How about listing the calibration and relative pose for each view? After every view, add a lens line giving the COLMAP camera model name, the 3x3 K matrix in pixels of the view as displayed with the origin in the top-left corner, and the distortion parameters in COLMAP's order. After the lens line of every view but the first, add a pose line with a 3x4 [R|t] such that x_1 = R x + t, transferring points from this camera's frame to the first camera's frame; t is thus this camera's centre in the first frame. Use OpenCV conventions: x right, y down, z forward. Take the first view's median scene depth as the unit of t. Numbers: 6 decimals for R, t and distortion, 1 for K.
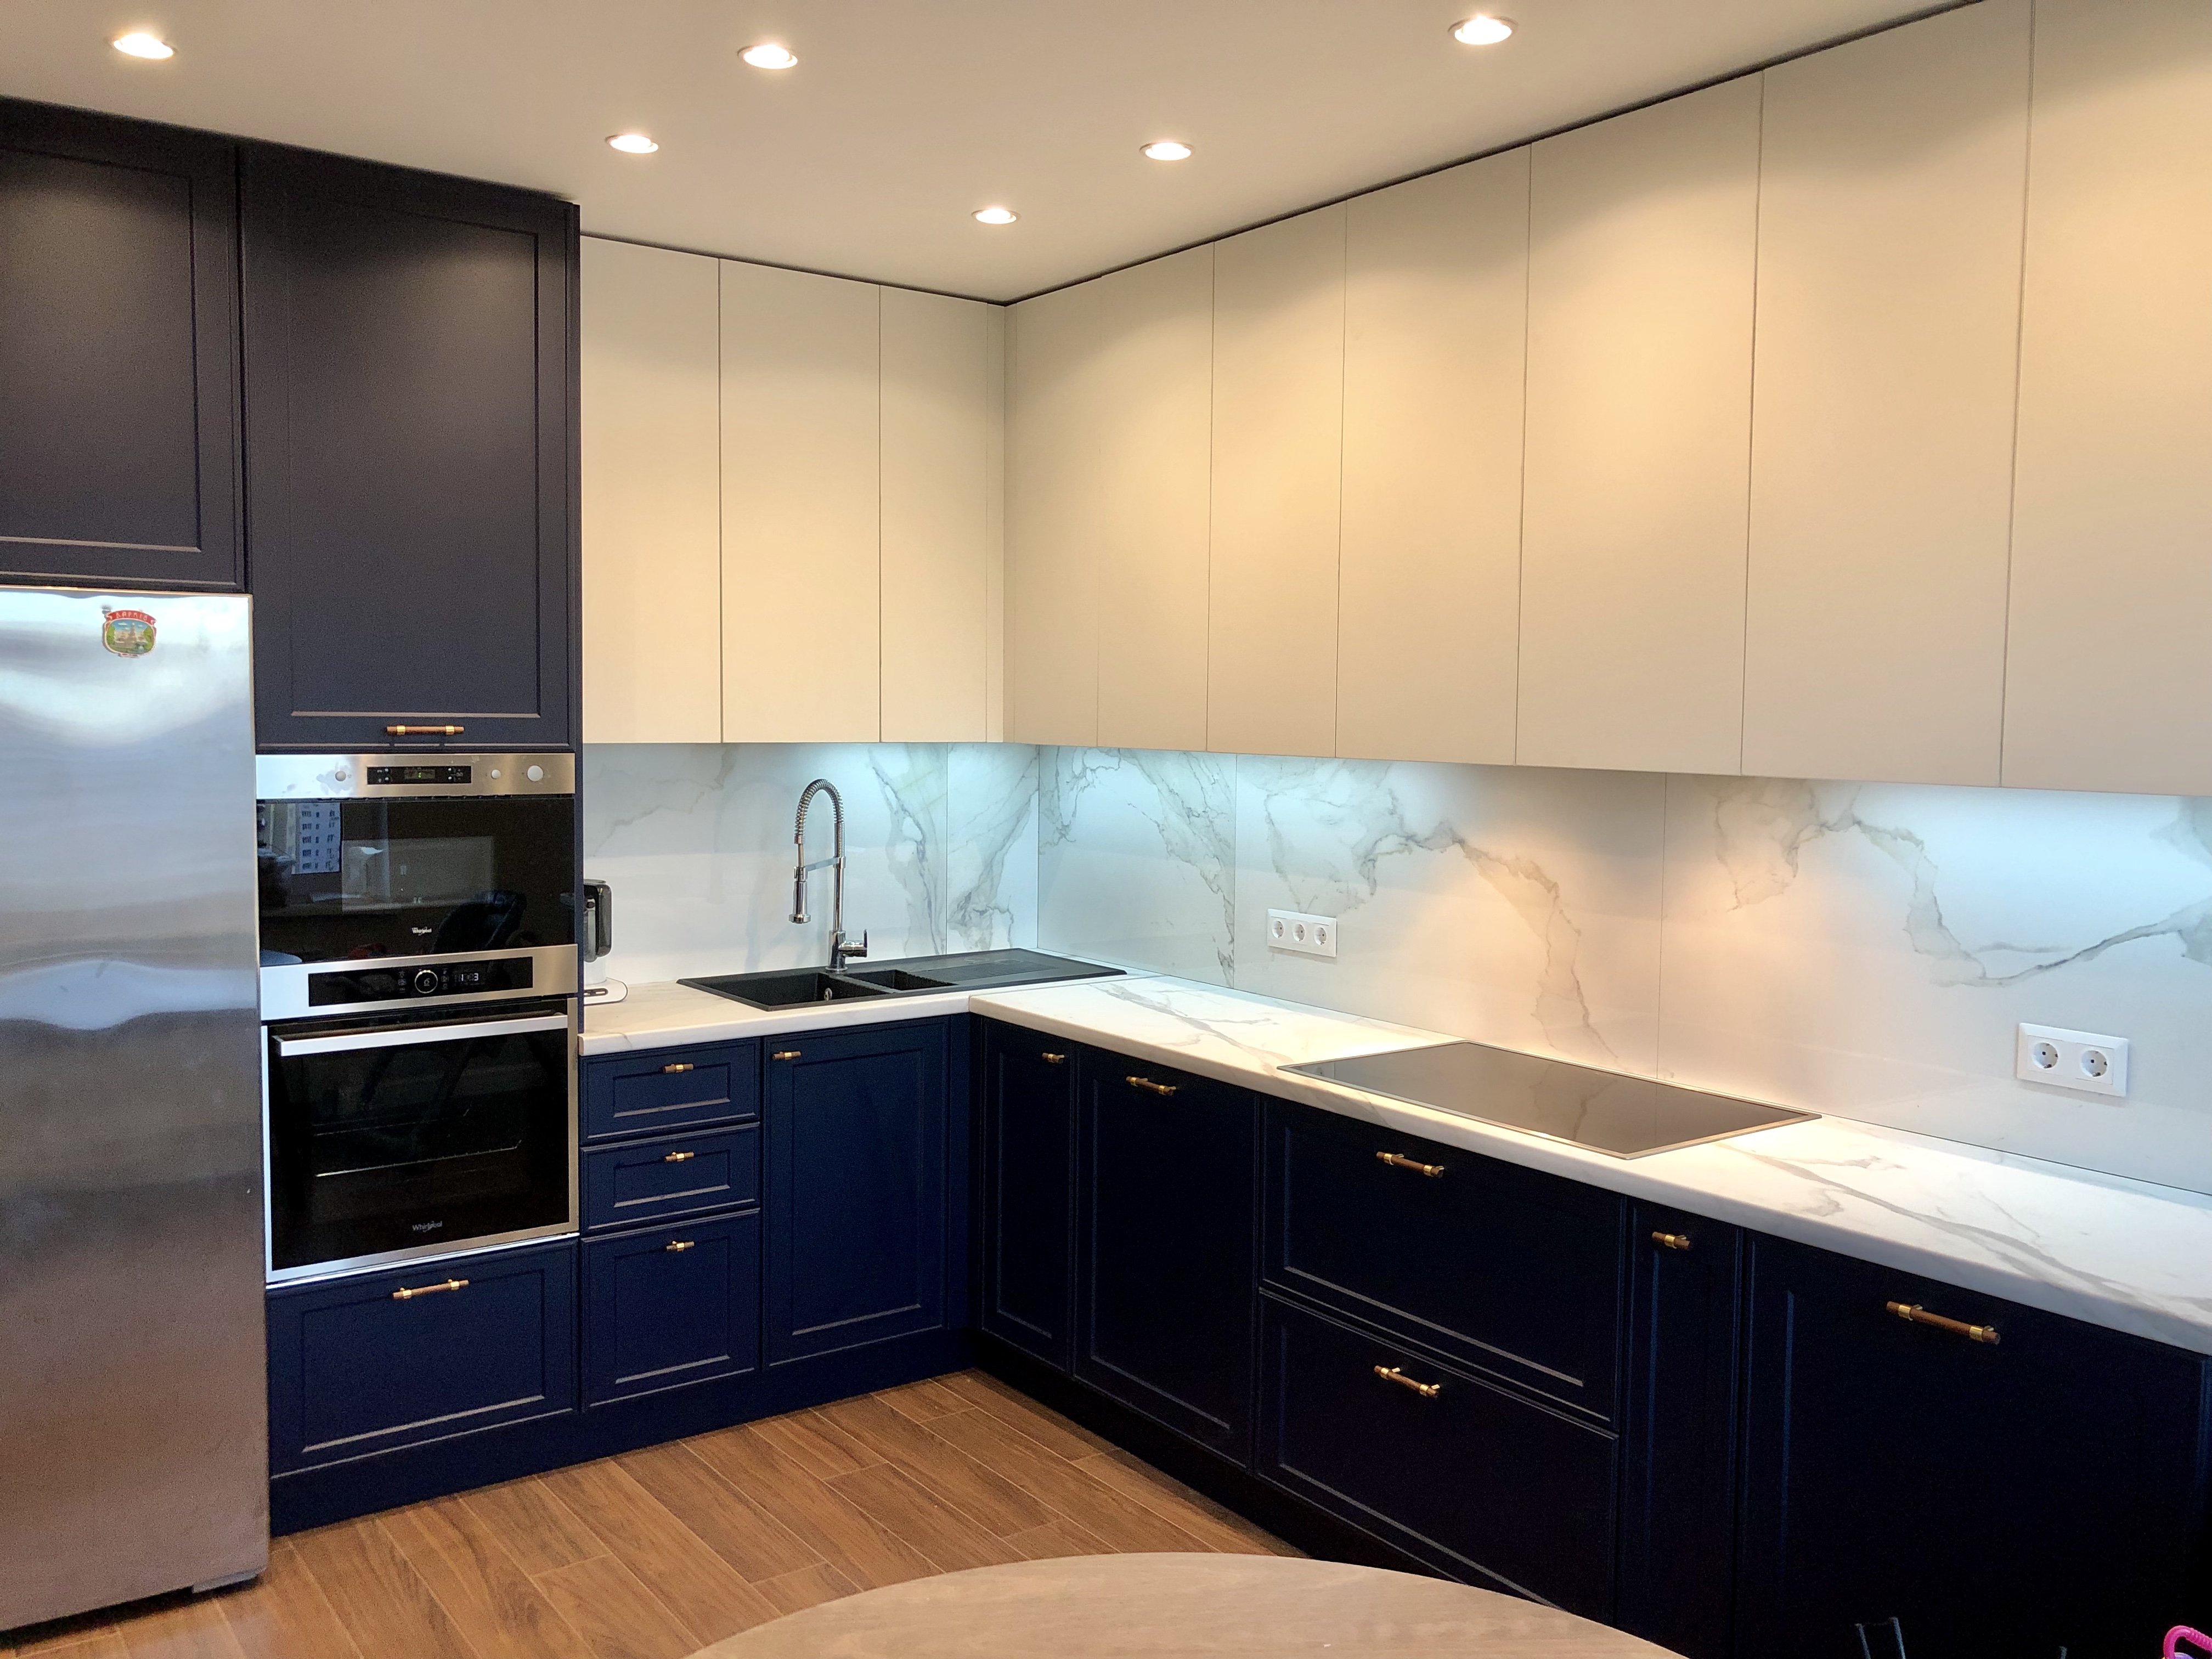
lens RADIAL K [[1819.2, 0, 1106.0], [0, 1819.2, 829.5], [0, 0, 1]] dist [0.014632, 0.006393]
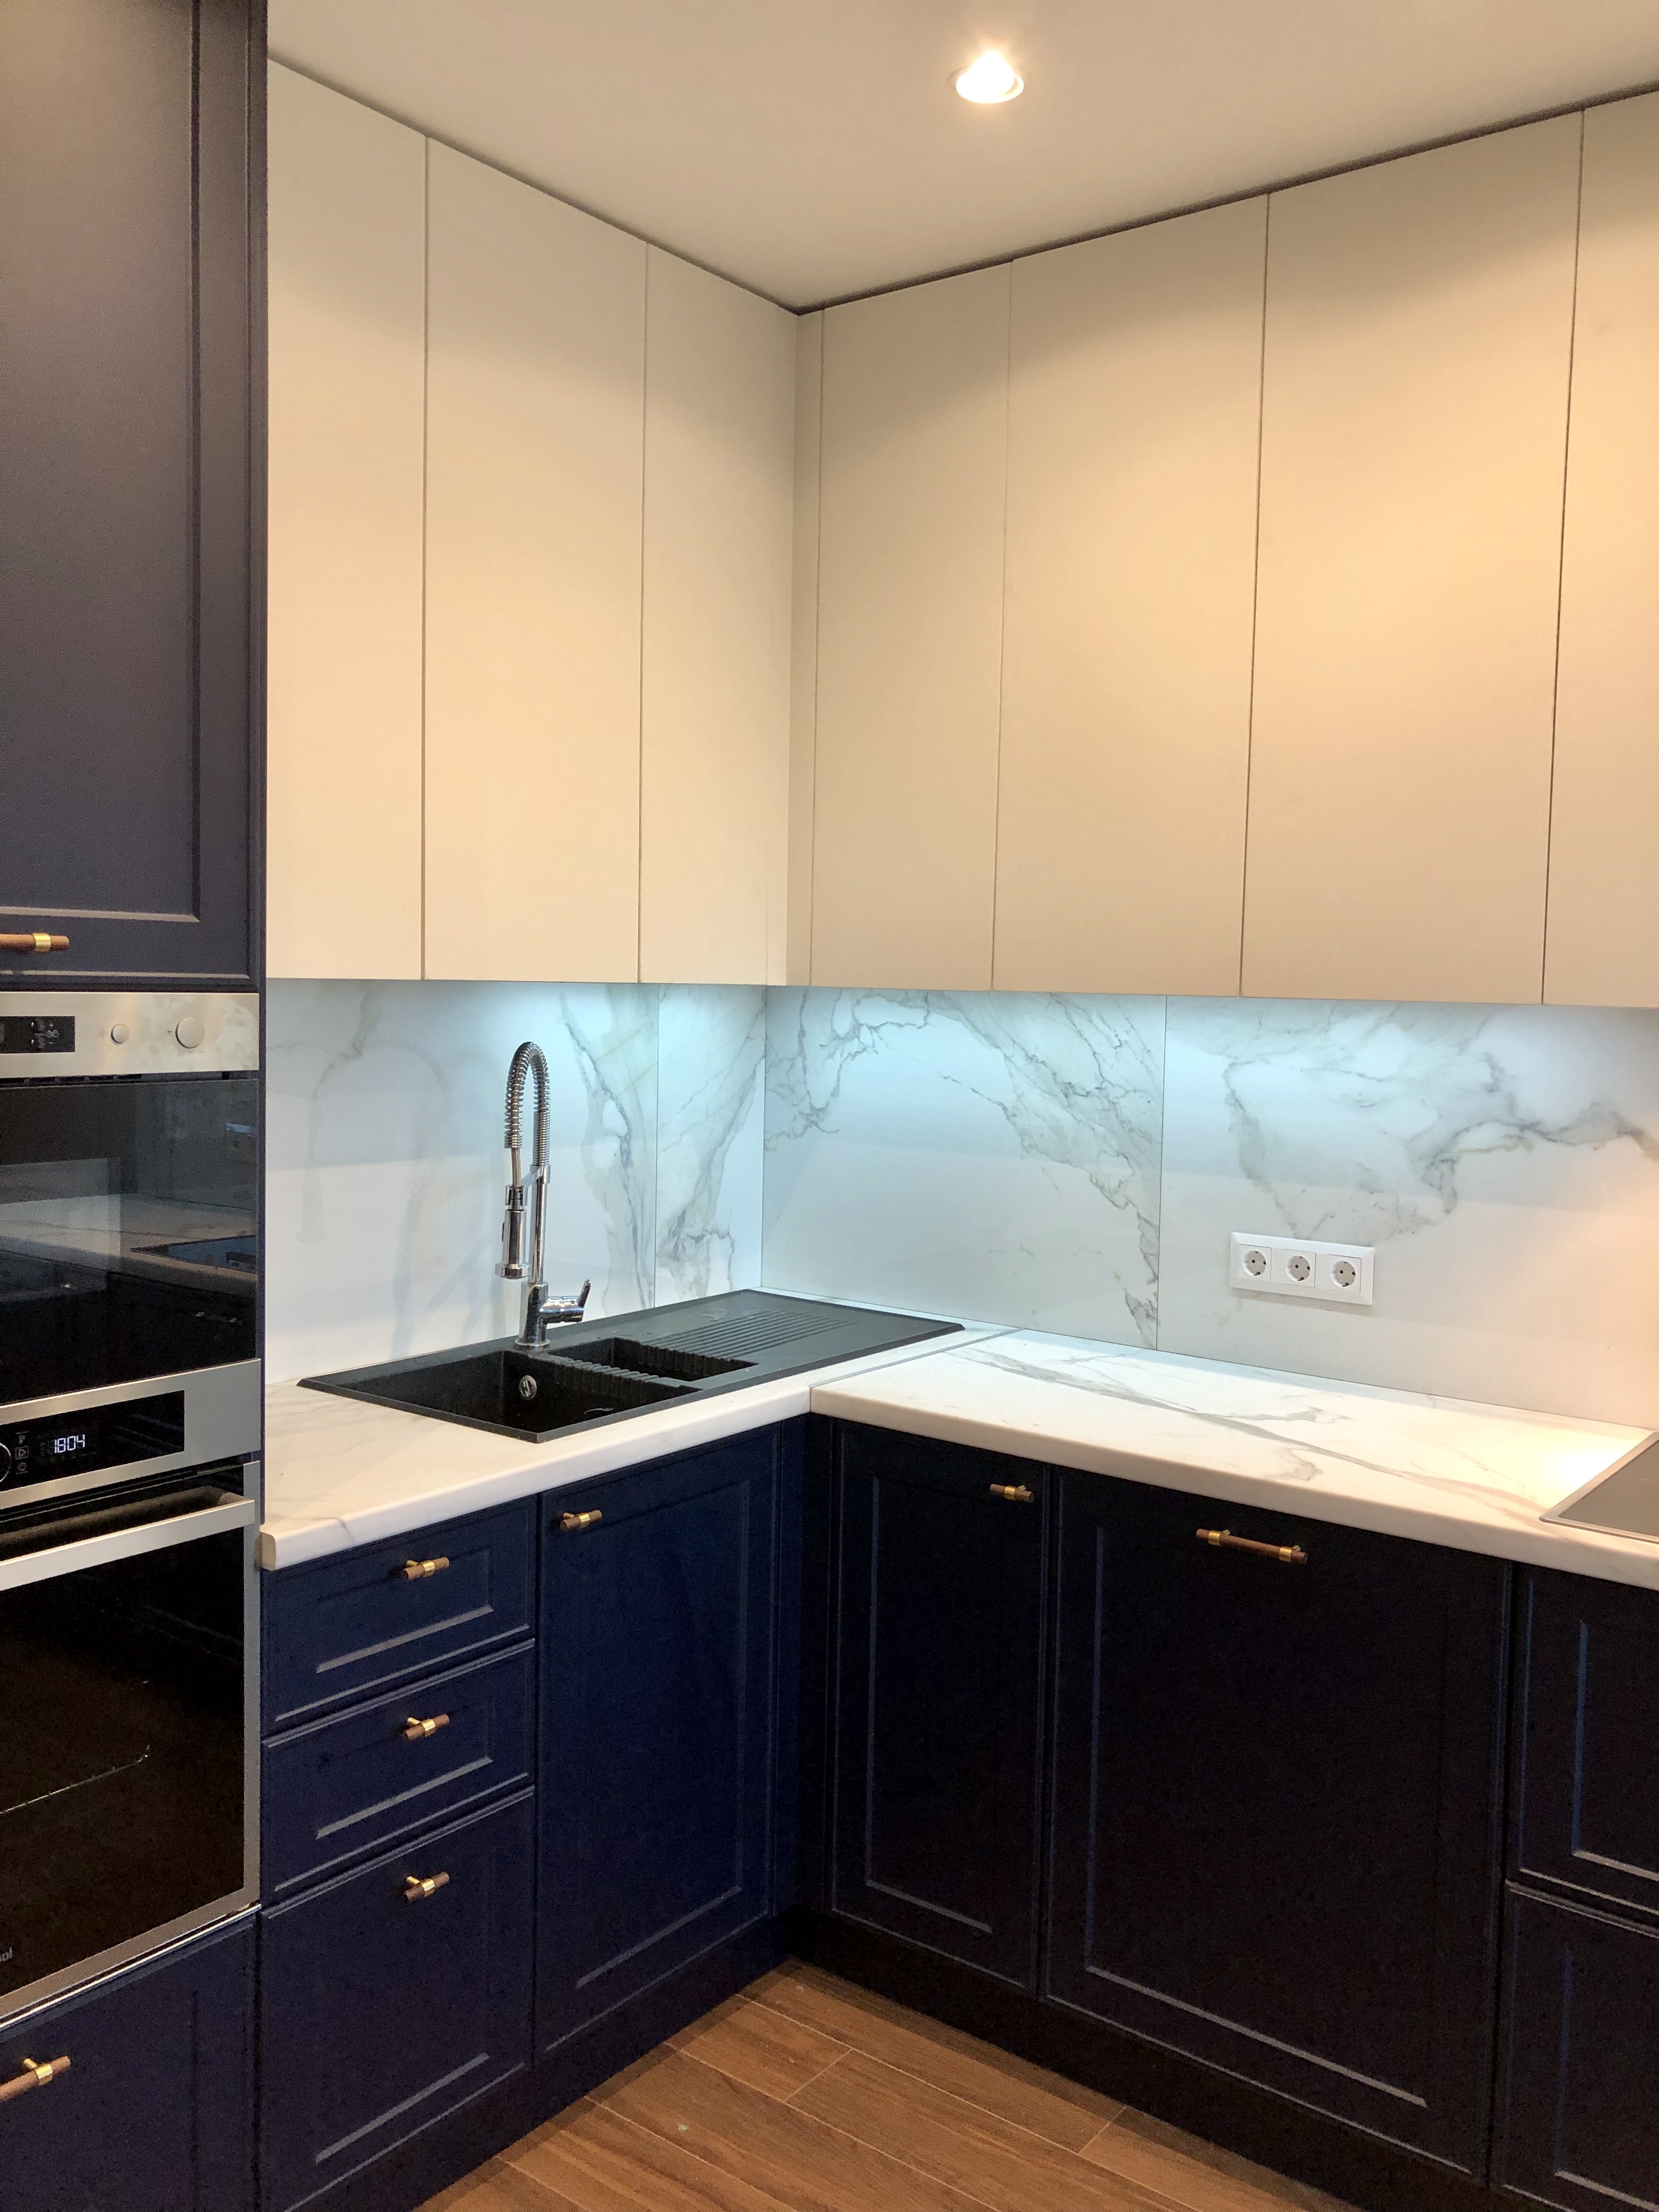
lens RADIAL K [[1819.2, 0, 829.5], [0, 1819.2, 1106.0], [0, 0, 1]] dist [0.014632, 0.006393]
pose [[0.959606, -0.012644, 0.281064, -0.243560], [0.010413, 0.999901, 0.009429, -0.011185], [-0.281155, -0.006122, 0.959643, 0.393838]]
